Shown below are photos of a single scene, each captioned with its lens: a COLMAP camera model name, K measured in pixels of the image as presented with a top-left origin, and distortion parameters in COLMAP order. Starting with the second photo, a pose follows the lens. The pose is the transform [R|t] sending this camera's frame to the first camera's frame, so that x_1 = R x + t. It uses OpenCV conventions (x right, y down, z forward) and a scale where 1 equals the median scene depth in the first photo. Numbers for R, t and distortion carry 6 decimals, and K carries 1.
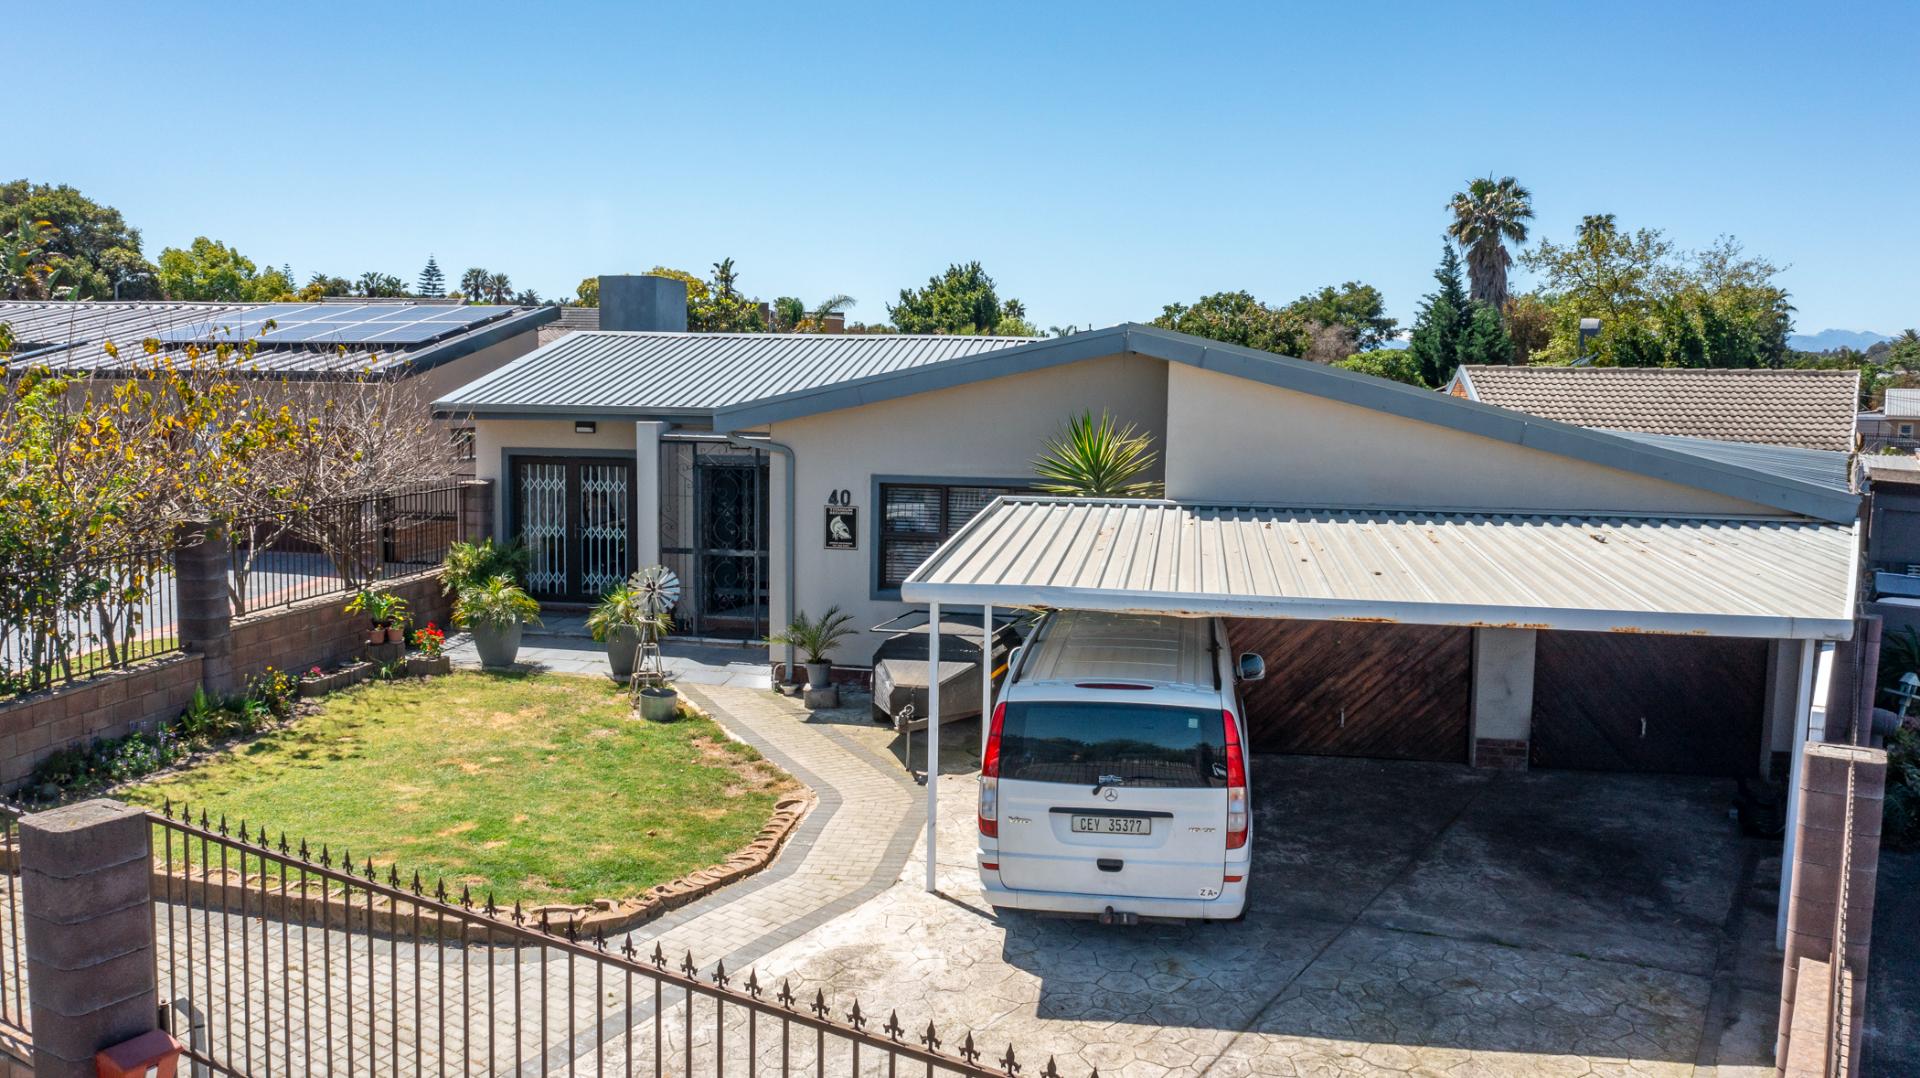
lens RADIAL K [[1503.2, 0, 960.0], [0, 1503.2, 539.0], [0, 0, 1]] dist [-0.012946, -0.000257]
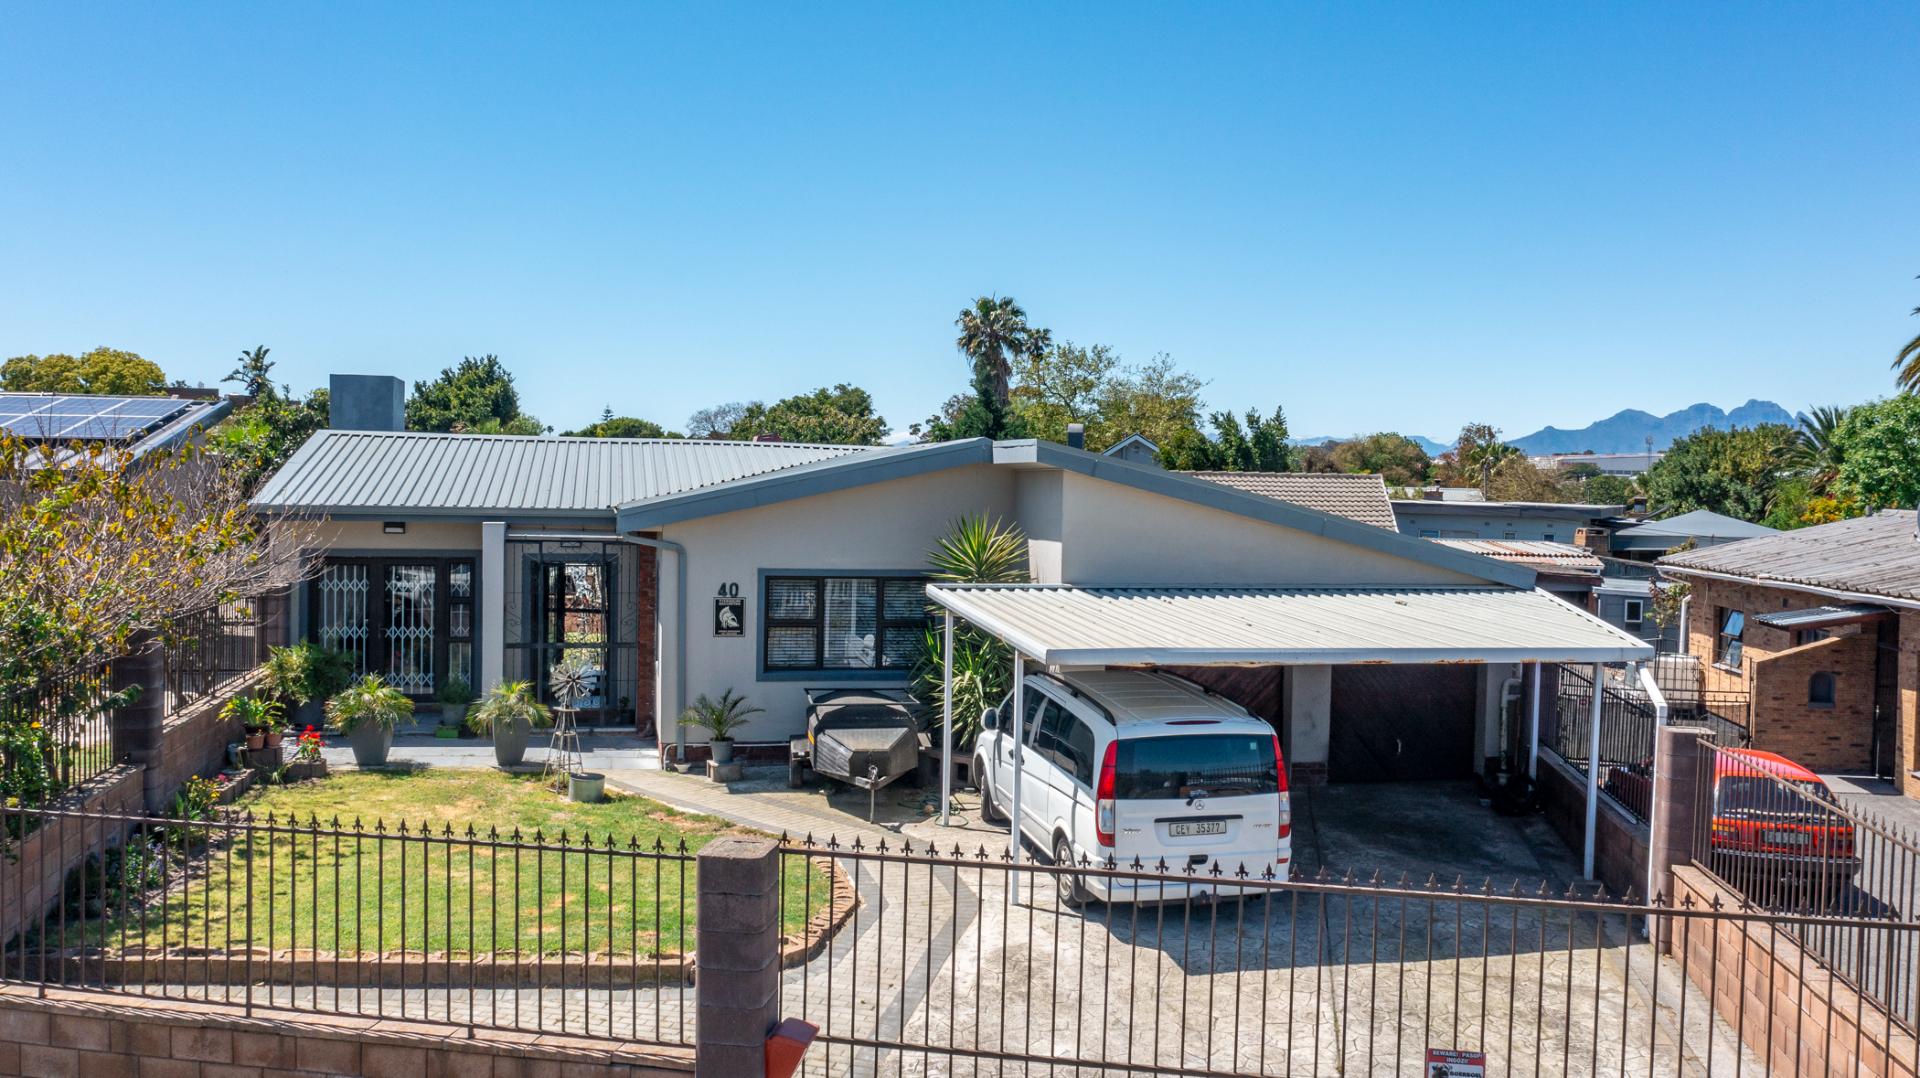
lens RADIAL K [[1503.2, 0, 960.0], [0, 1503.2, 539.0], [0, 0, 1]] dist [-0.012946, -0.000257]
pose [[0.931172, -0.011076, 0.364412, -0.315004], [0.033548, 0.997901, -0.055394, 0.001989], [-0.363034, 0.063806, 0.929589, -0.089213]]
